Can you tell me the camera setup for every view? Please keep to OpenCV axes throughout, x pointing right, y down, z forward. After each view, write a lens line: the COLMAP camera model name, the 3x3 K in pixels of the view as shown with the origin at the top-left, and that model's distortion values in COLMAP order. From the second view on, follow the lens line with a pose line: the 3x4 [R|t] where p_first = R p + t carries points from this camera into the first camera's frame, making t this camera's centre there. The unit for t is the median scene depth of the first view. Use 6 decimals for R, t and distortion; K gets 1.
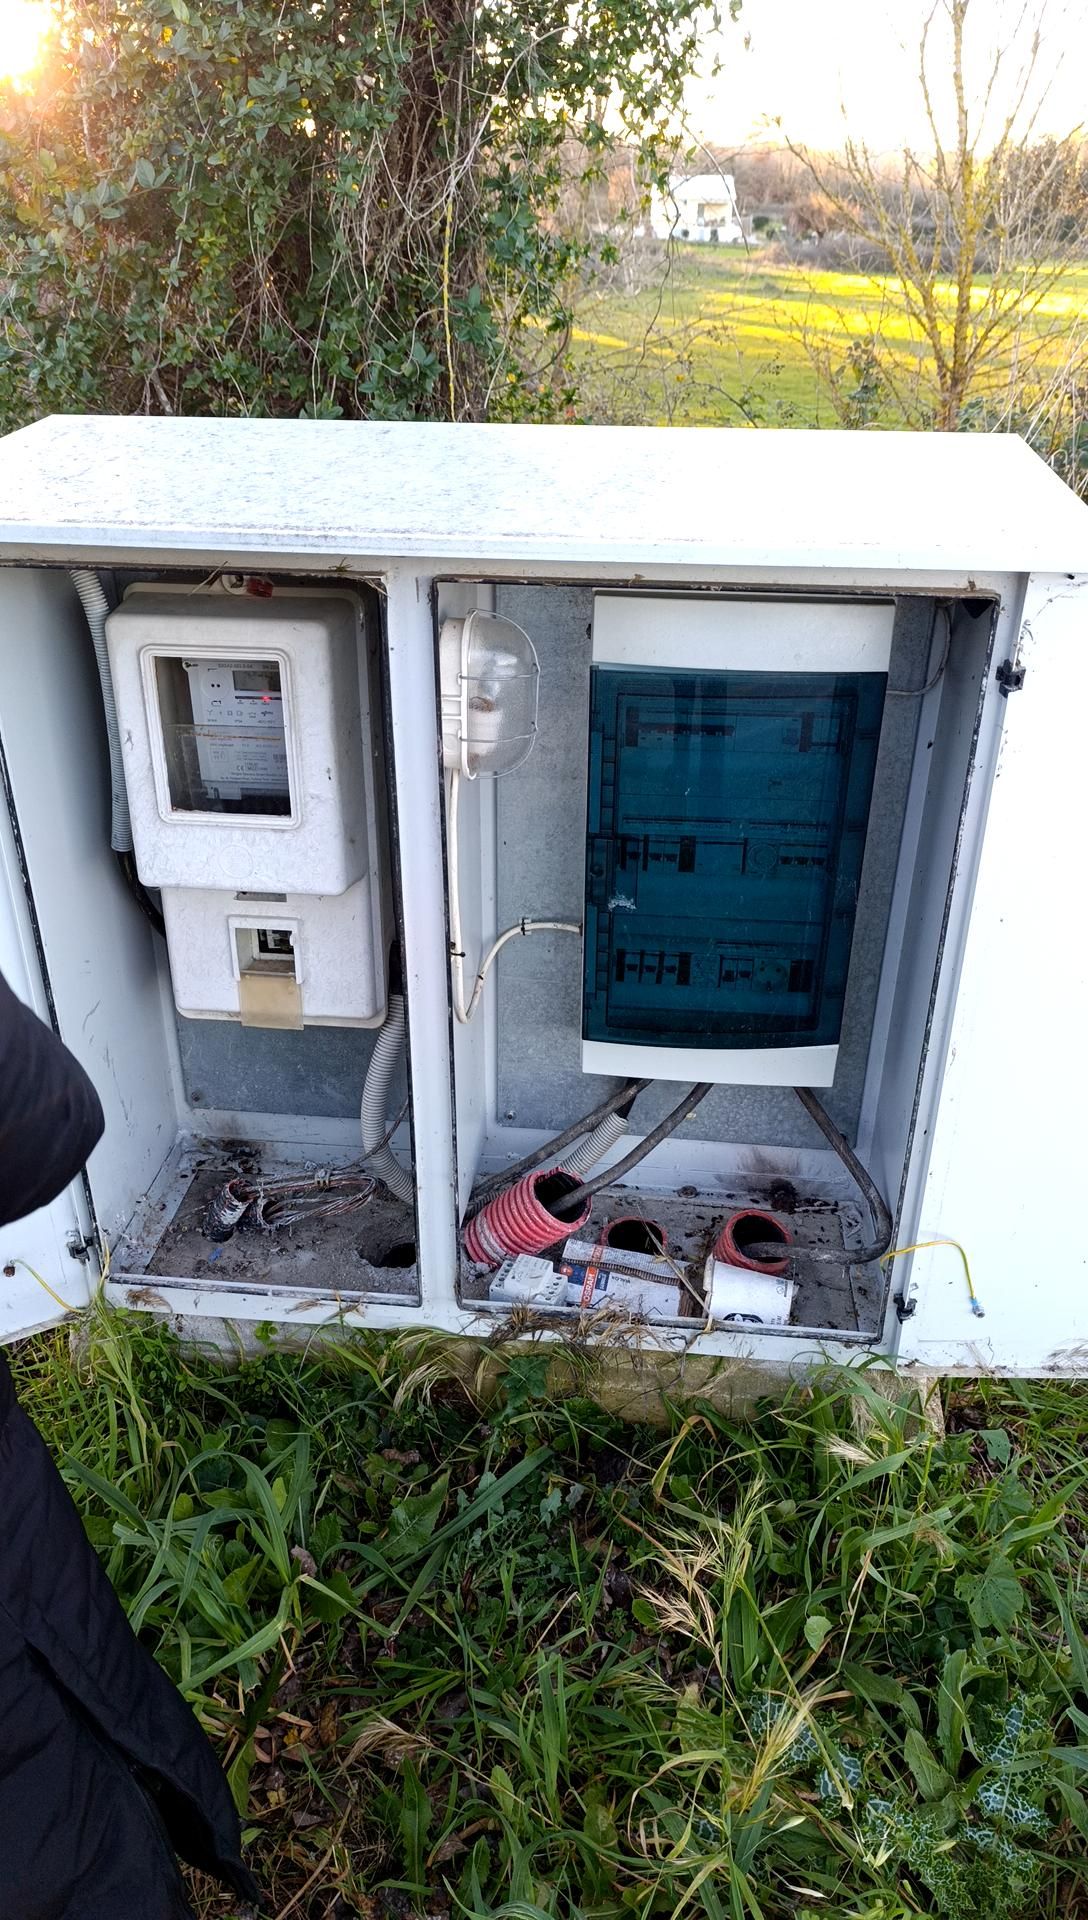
lens RADIAL K [[1294.7, 0, 538.0], [0, 1294.7, 922.5], [0, 0, 1]] dist [0.031578, -0.050058]
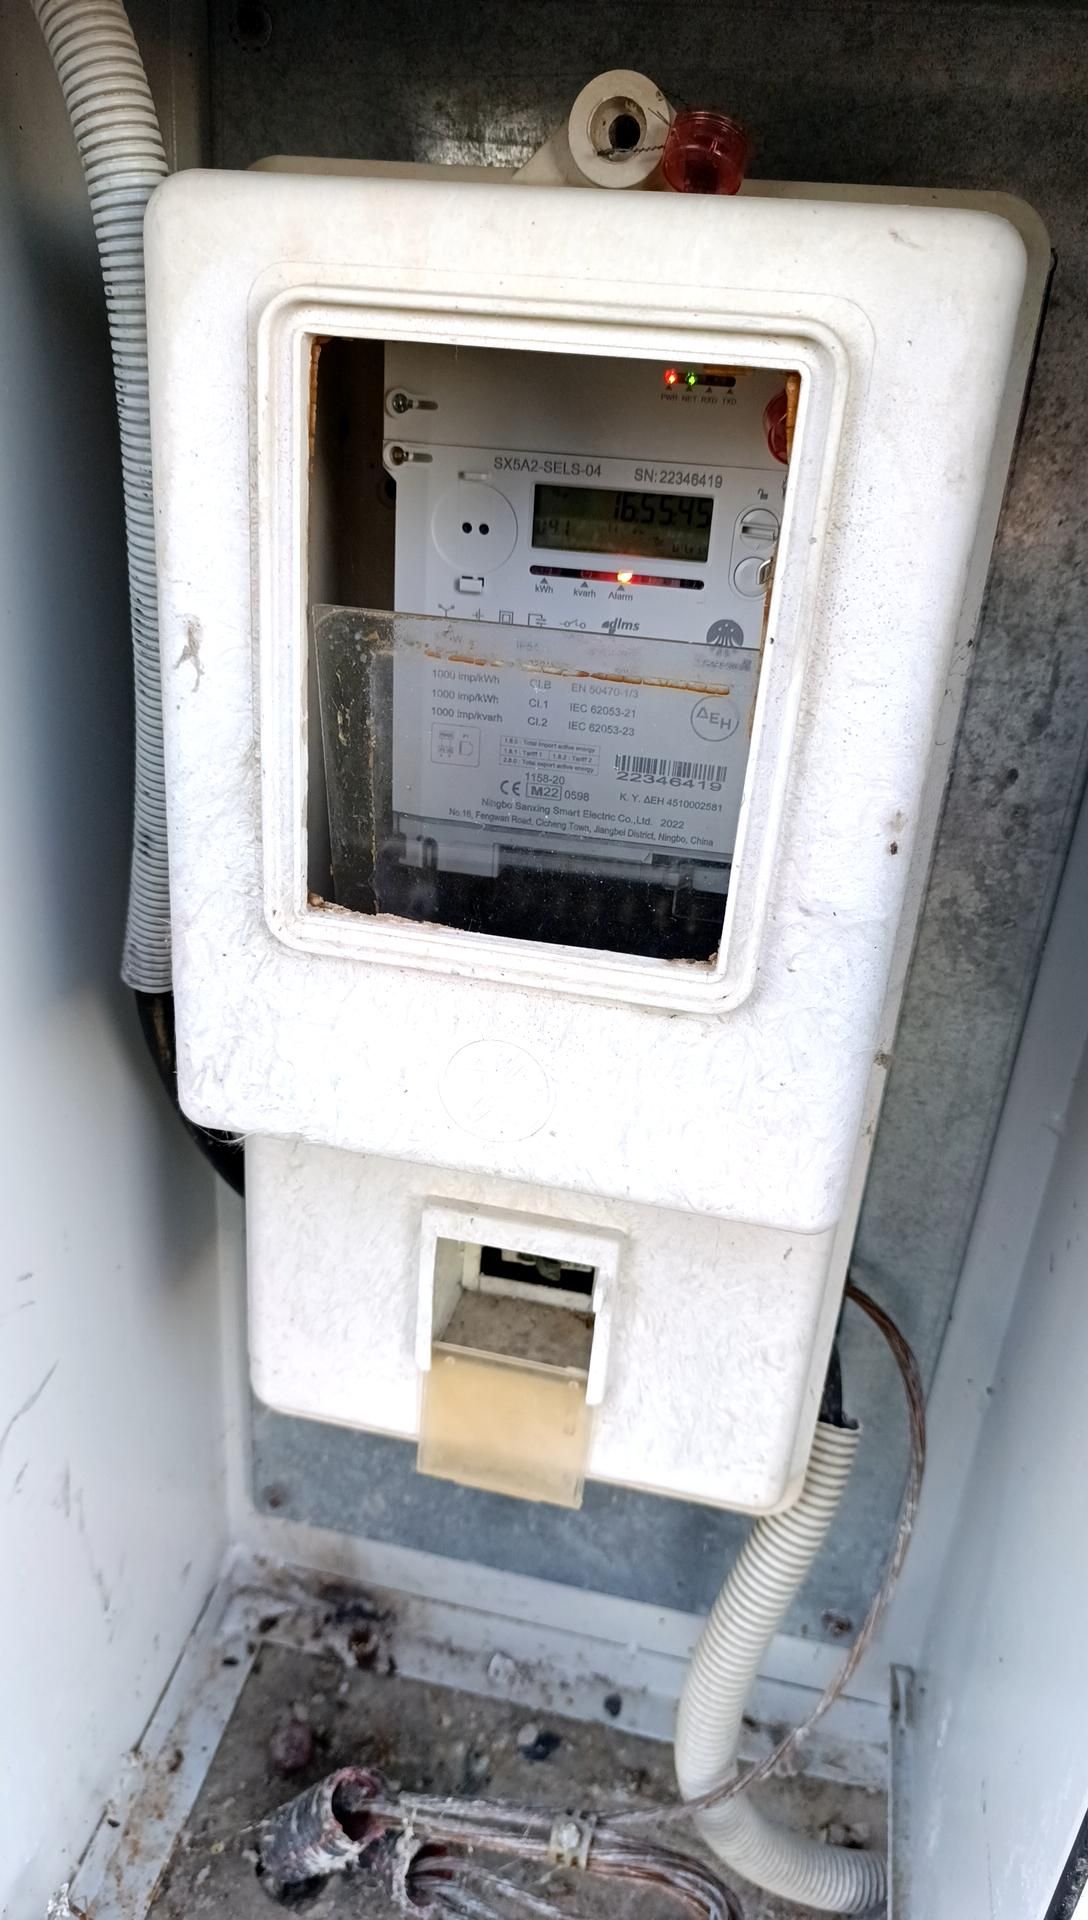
lens RADIAL K [[1294.7, 0, 538.0], [0, 1294.7, 922.5], [0, 0, 1]] dist [0.031578, -0.050058]
pose [[0.993124, 0.096427, -0.066385, -0.186392], [-0.098998, 0.994415, -0.036589, -0.068645], [0.062486, 0.042909, 0.997123, 0.629256]]
